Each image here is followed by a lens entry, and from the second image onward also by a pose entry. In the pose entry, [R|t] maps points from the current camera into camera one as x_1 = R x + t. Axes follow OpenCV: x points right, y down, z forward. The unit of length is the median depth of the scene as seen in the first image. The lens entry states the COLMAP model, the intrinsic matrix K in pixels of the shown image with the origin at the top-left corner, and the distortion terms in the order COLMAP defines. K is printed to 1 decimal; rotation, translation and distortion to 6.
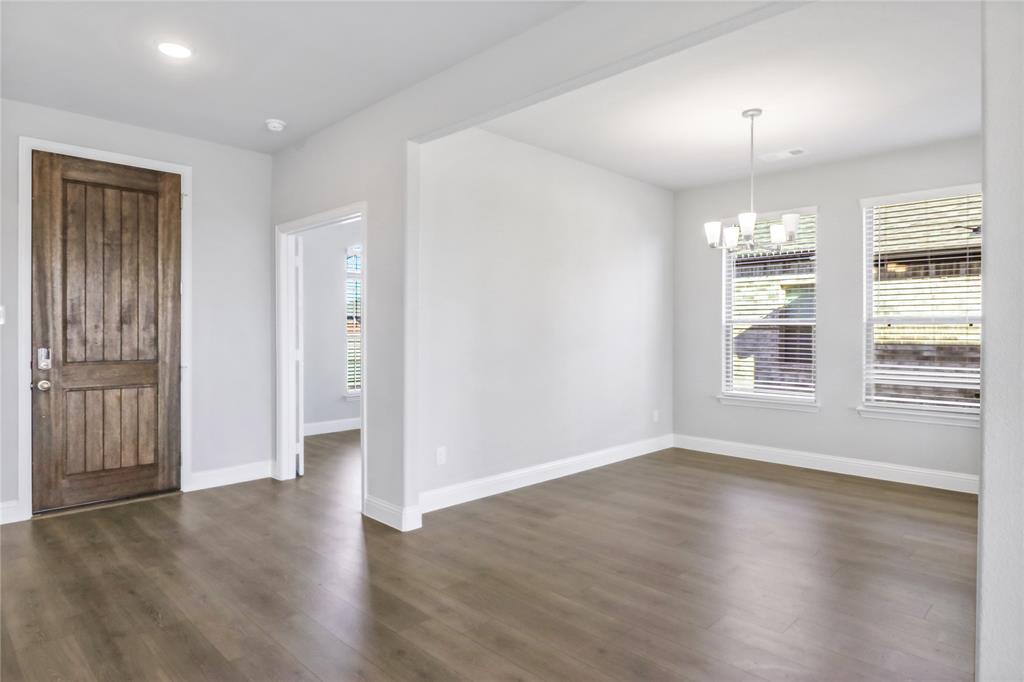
lens RADIAL K [[599.2, 0, 506.4], [0, 599.2, 333.8], [0, 0, 1]] dist [0.004712, -0.011024]
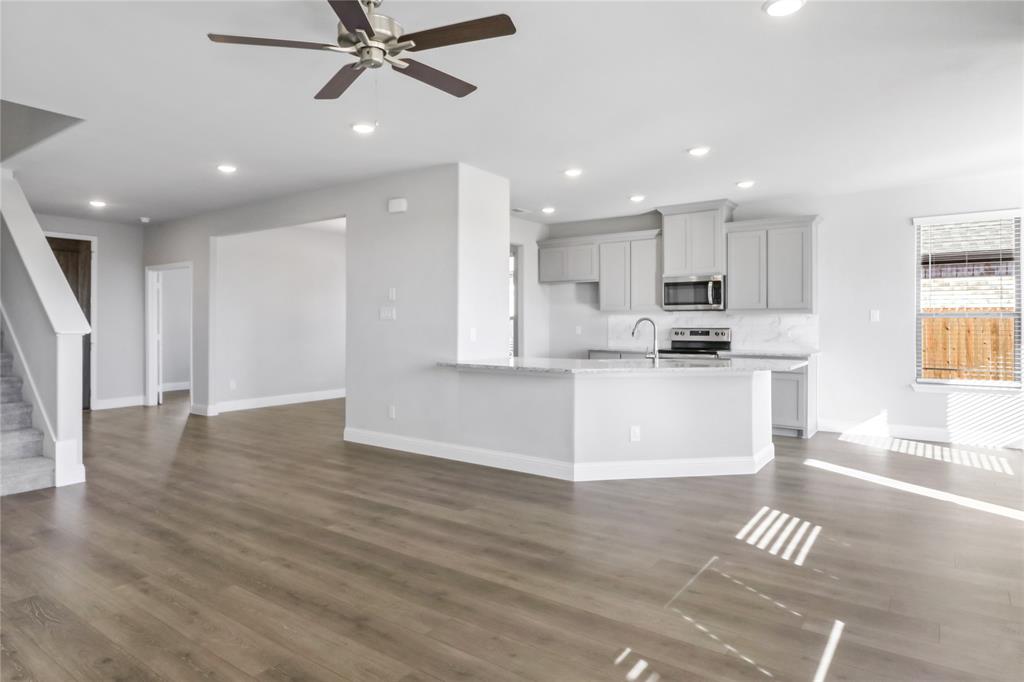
lens RADIAL K [[599.2, 0, 500.3], [0, 599.2, 322.3], [0, 0, 1]] dist [0.004712, -0.011024]
pose [[0.986952, -0.002210, 0.160999, 0.432492], [0.003277, 0.999974, -0.006359, 0.006298], [-0.160981, 0.006803, 0.986934, -1.088193]]
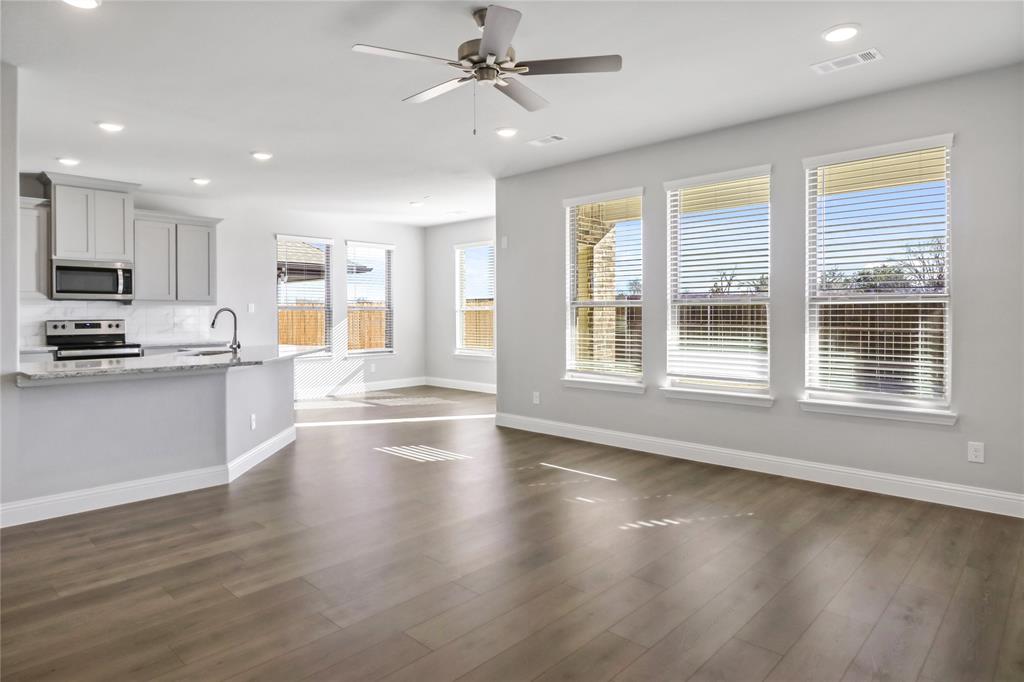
lens RADIAL K [[599.2, 0, 493.9], [0, 599.2, 321.5], [0, 0, 1]] dist [0.004712, -0.011024]
pose [[-0.018572, -0.014354, 0.999724, -0.262915], [0.008238, 0.999861, 0.014509, 0.004125], [-0.999794, 0.008505, -0.018451, -0.482449]]
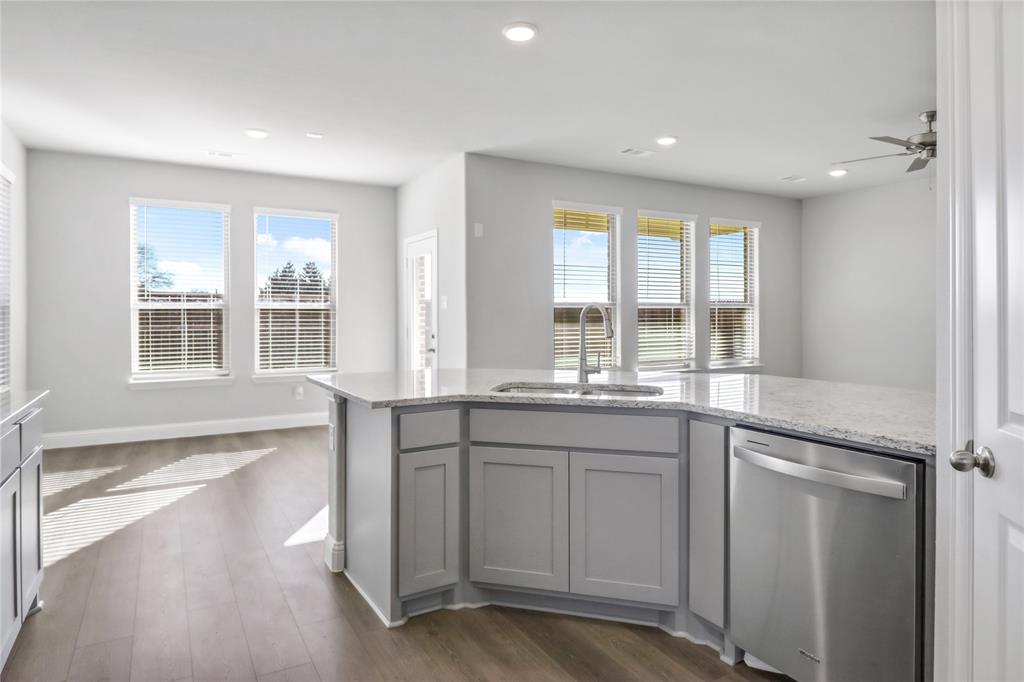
lens RADIAL K [[599.2, 0, 501.6], [0, 599.2, 314.1], [0, 0, 1]] dist [0.004712, -0.011024]
pose [[-0.964400, -0.000027, 0.264448, 0.835660], [0.001613, 0.999981, 0.005982, 0.000330], [-0.264443, 0.006196, -0.964381, 0.661704]]
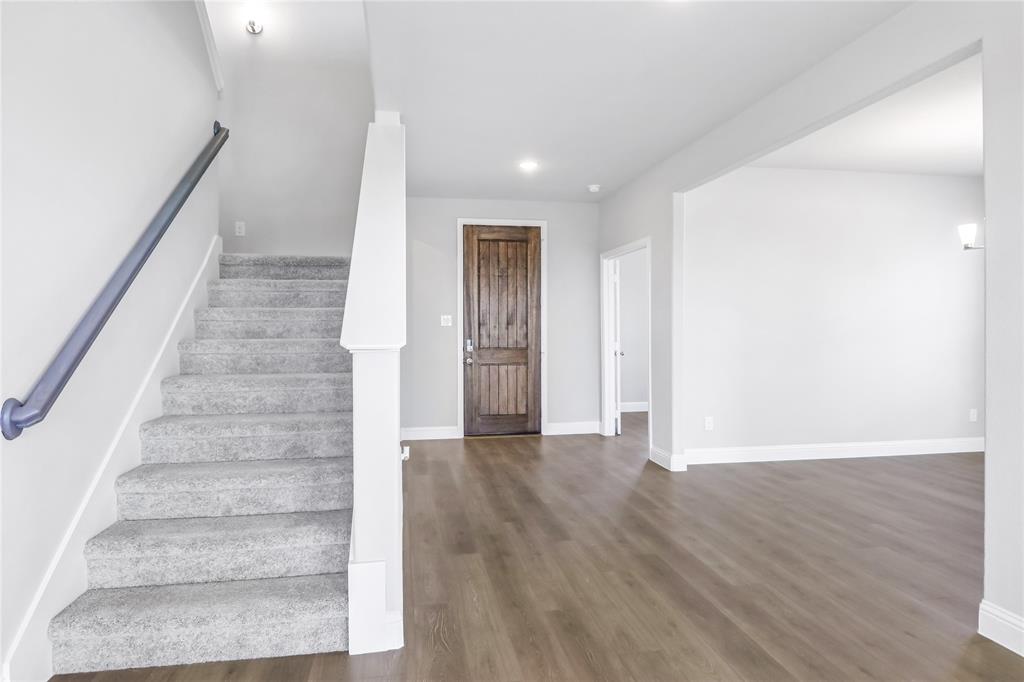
lens RADIAL K [[599.2, 0, 504.2], [0, 599.2, 326.4], [0, 0, 1]] dist [0.004712, -0.011024]
pose [[0.821364, -0.007303, -0.570357, 0.255670], [0.002981, 0.999959, -0.008511, 0.001233], [0.570396, 0.005291, 0.821353, -0.312784]]
